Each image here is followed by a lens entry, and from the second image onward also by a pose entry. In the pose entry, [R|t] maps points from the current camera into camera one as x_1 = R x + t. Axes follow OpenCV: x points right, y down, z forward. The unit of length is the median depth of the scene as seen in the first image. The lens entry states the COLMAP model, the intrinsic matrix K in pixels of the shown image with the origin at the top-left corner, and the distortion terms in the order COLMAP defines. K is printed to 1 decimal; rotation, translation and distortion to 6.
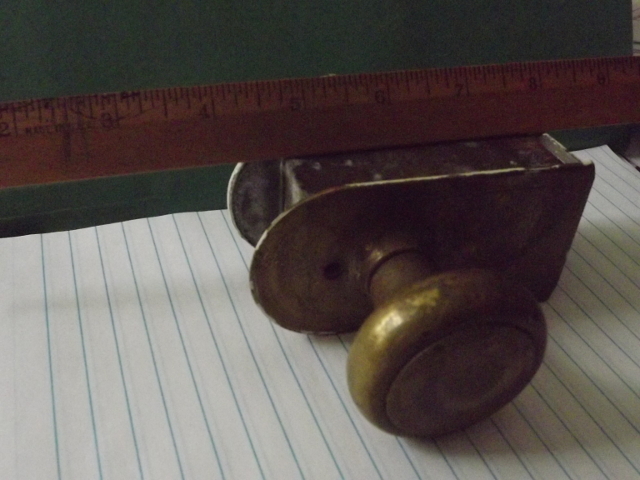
lens RADIAL K [[448.0, 0, 319.0], [0, 448.0, 242.1], [0, 0, 1]] dist [-0.032834, 0.003022]
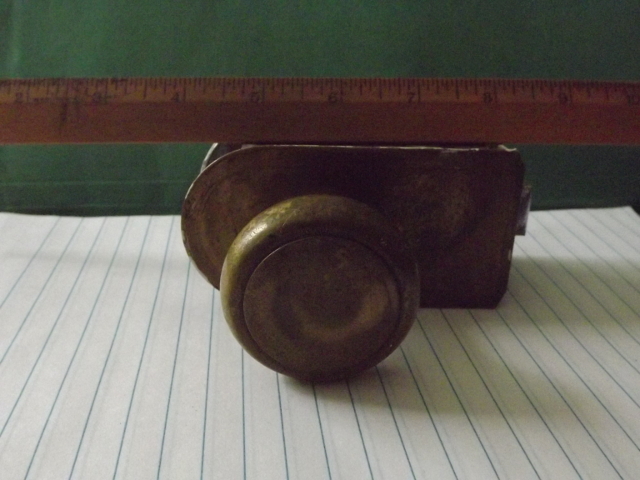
lens RADIAL K [[448.0, 0, 318.4], [0, 448.0, 240.3], [0, 0, 1]] dist [-0.032834, 0.003022]
pose [[0.984174, 0.079696, -0.158270, 0.348577], [-0.107222, 0.978925, -0.173810, 0.258254], [0.141082, 0.188029, 0.971978, -0.037275]]
